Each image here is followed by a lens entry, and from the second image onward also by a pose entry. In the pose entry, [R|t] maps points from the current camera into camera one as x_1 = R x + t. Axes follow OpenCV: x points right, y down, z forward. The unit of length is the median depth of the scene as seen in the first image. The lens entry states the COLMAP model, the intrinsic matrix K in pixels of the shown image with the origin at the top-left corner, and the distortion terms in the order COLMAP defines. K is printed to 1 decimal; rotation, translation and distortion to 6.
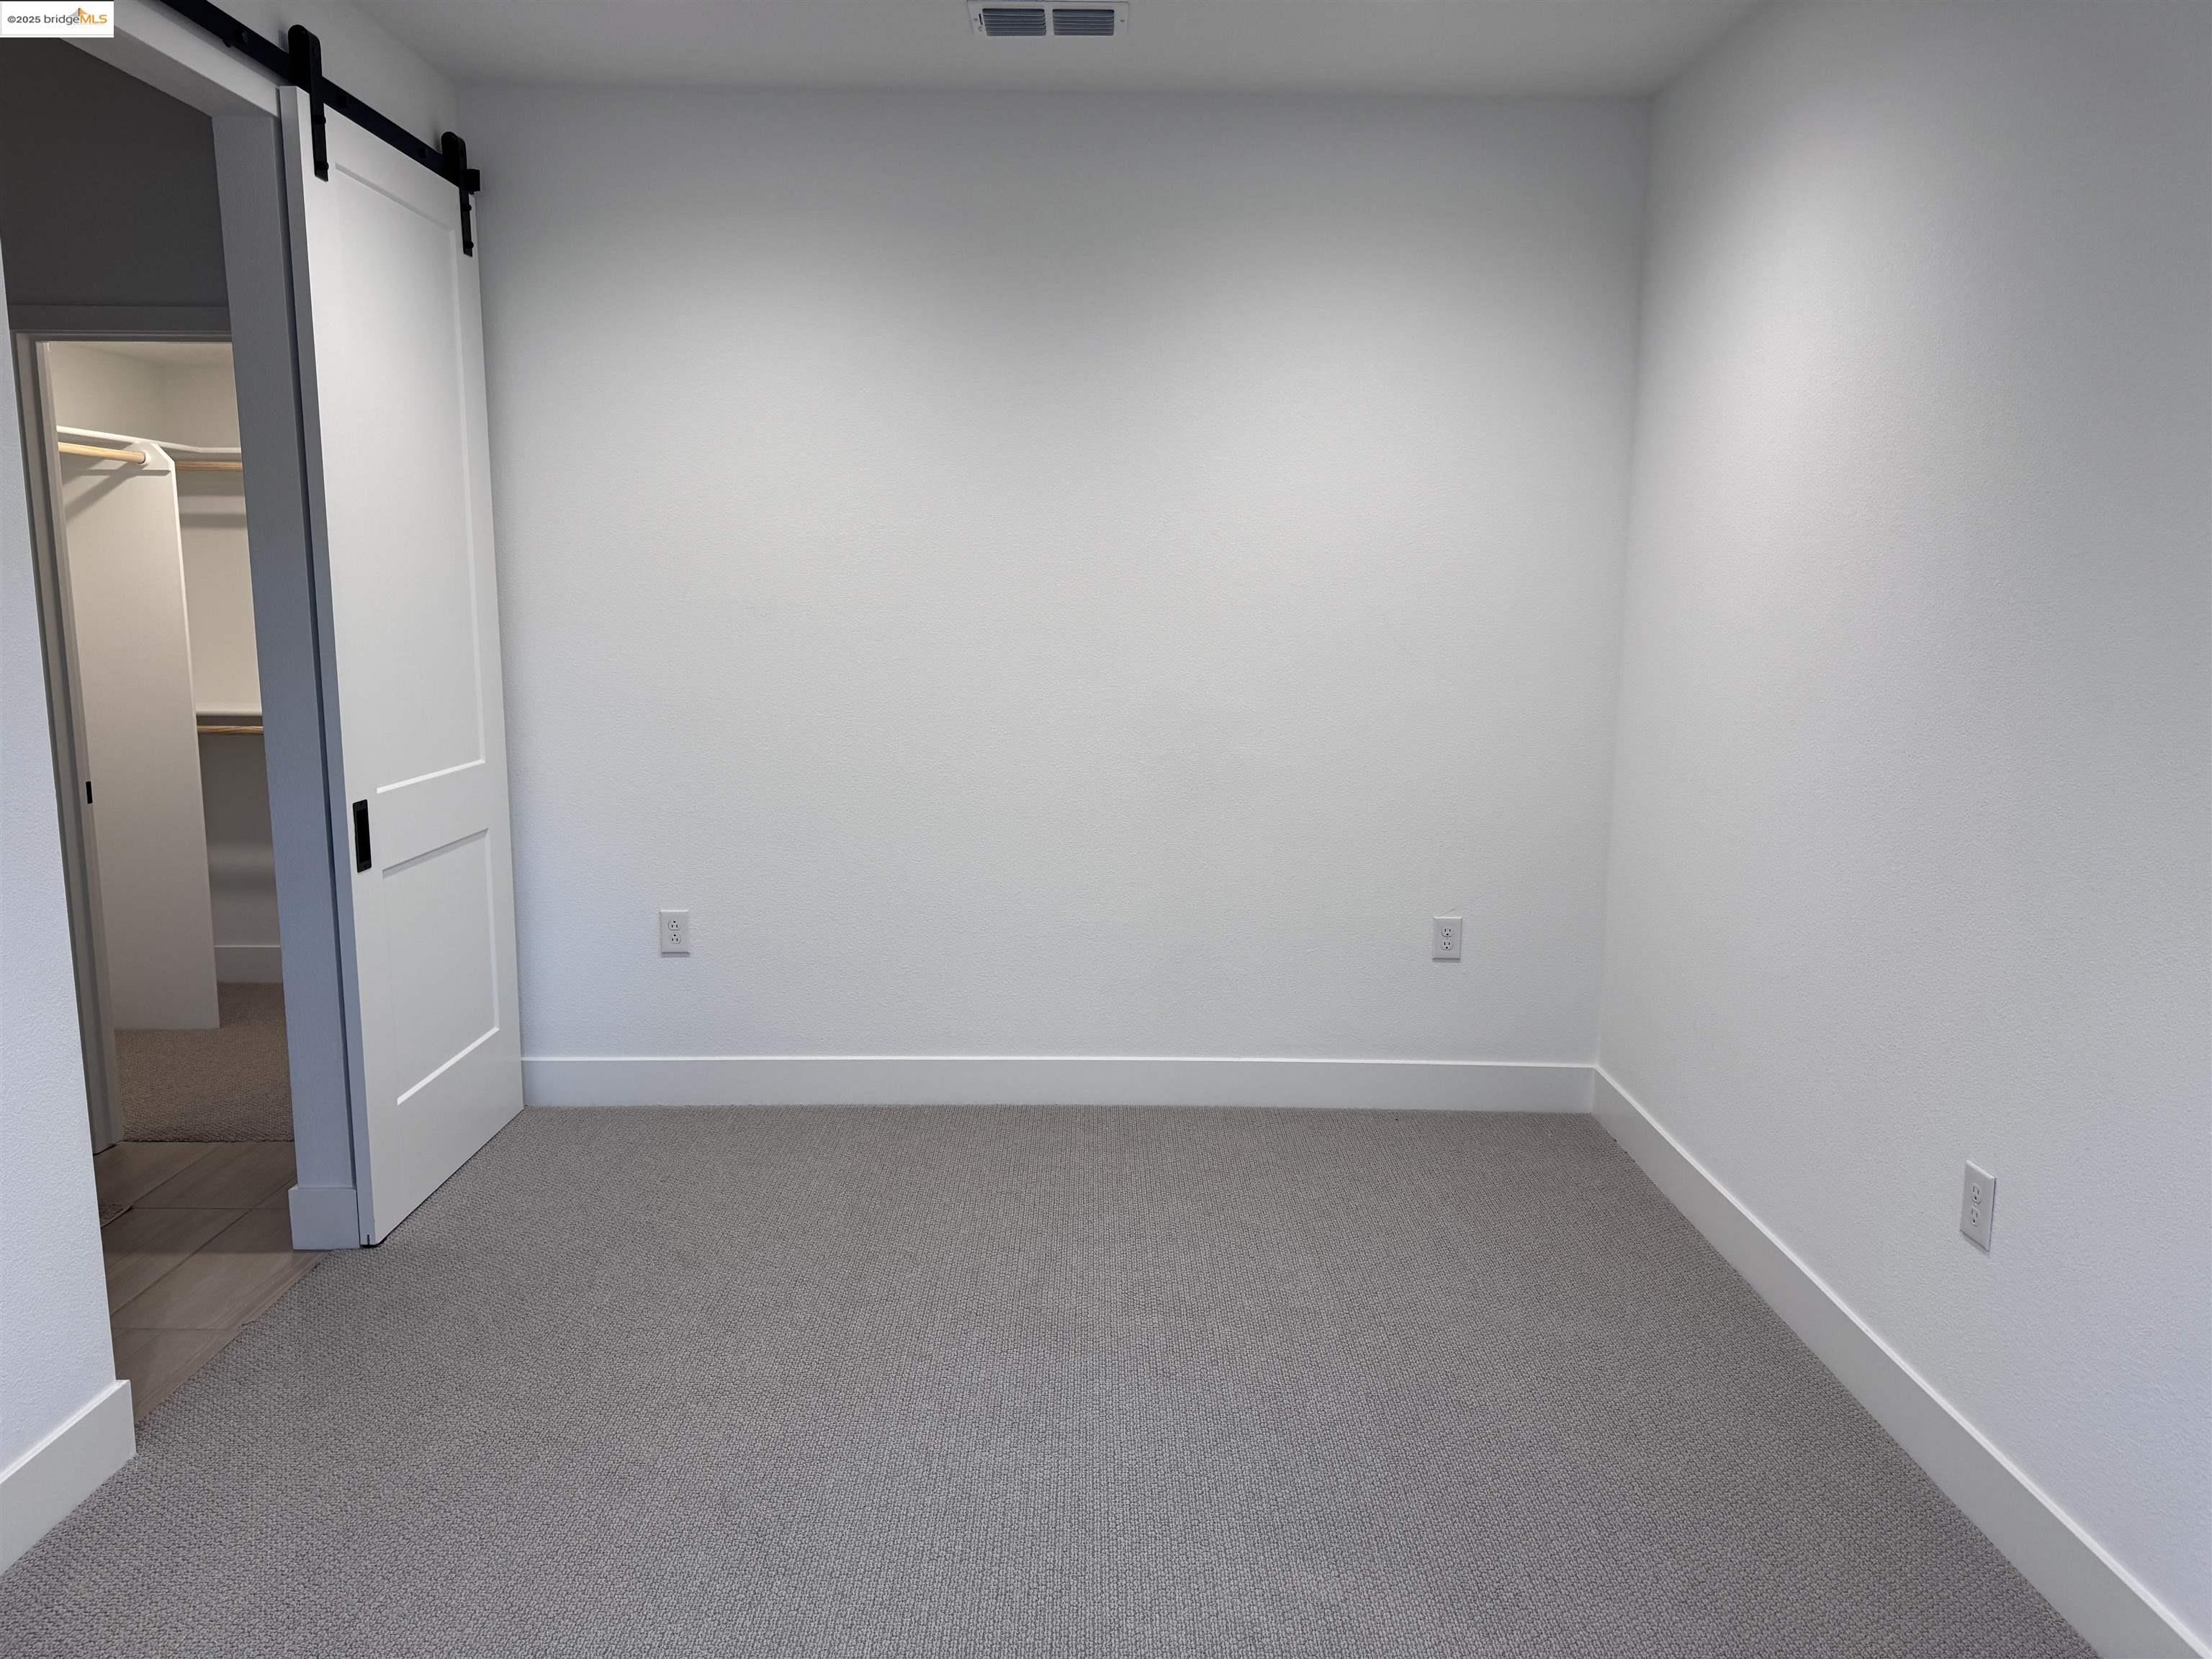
lens RADIAL K [[1561.1, 0, 1106.0], [0, 1561.1, 829.5], [0, 0, 1]] dist [0.090467, -0.117313]
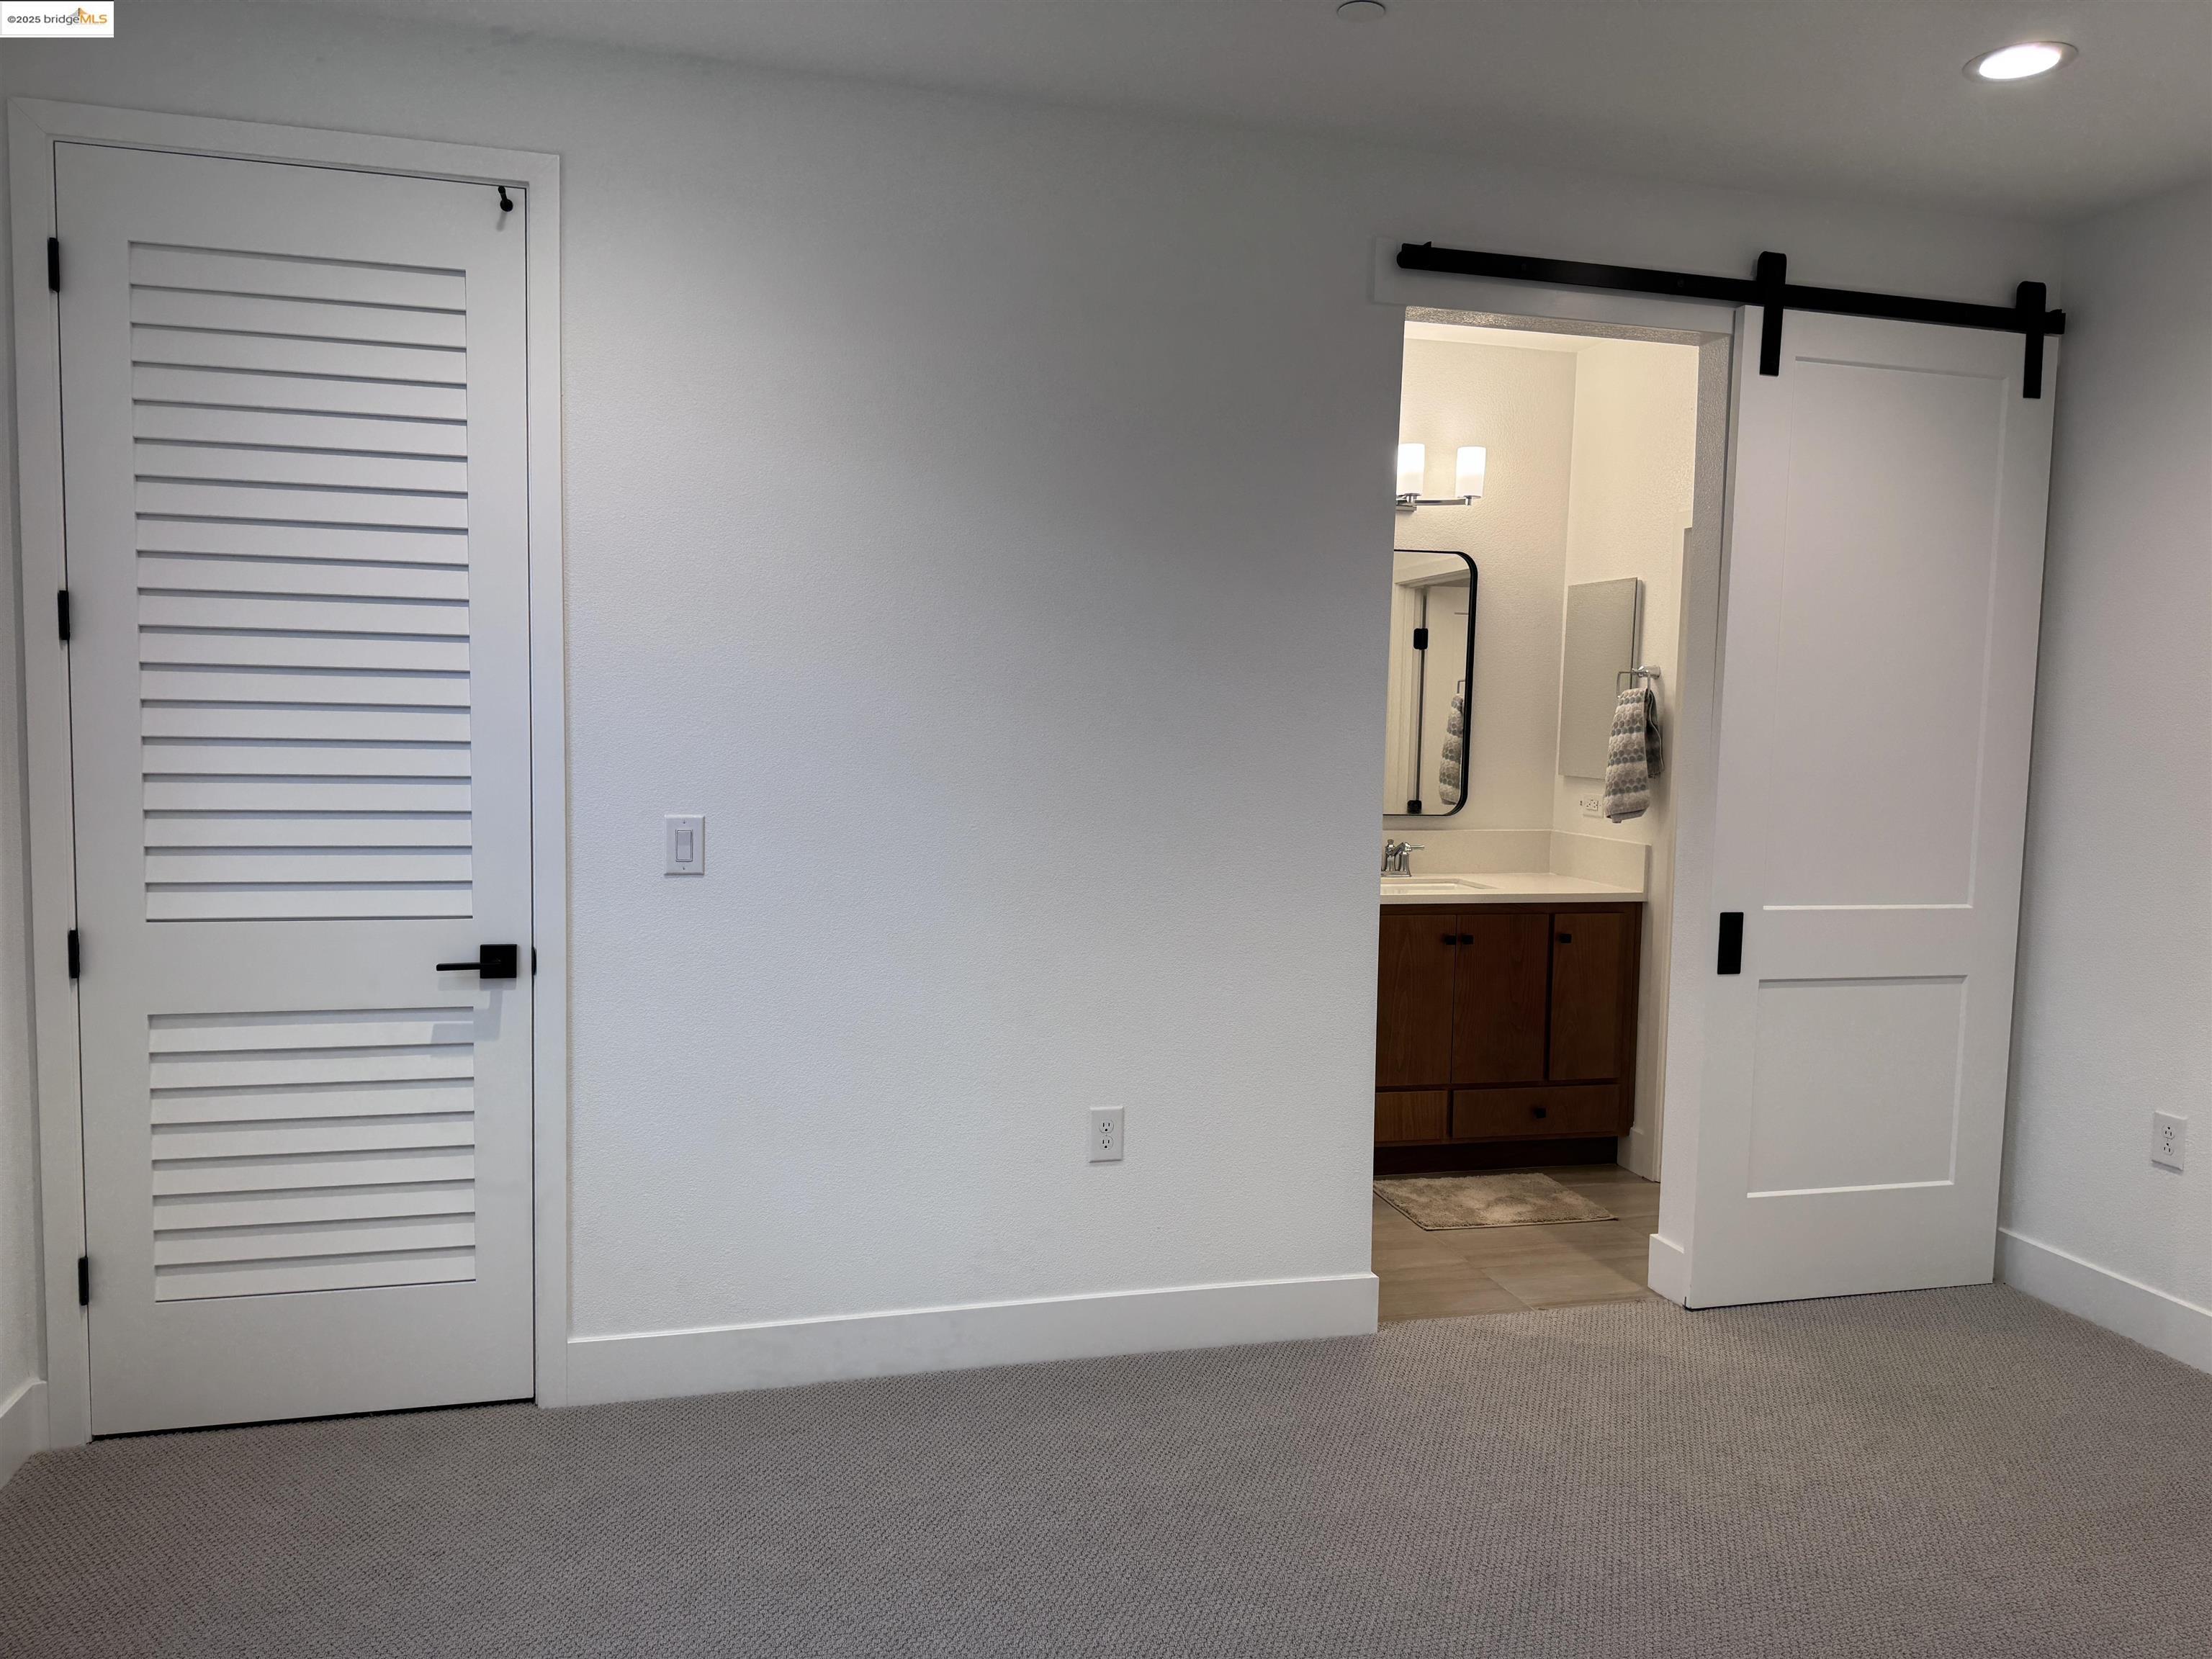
lens RADIAL K [[1561.1, 0, 1106.0], [0, 1561.1, 829.5], [0, 0, 1]] dist [0.090467, -0.117313]
pose [[0.241338, 0.070831, -0.967853, 0.418436], [-0.172181, 0.984635, 0.029125, -0.026314], [0.955044, 0.159617, 0.249825, 0.236522]]
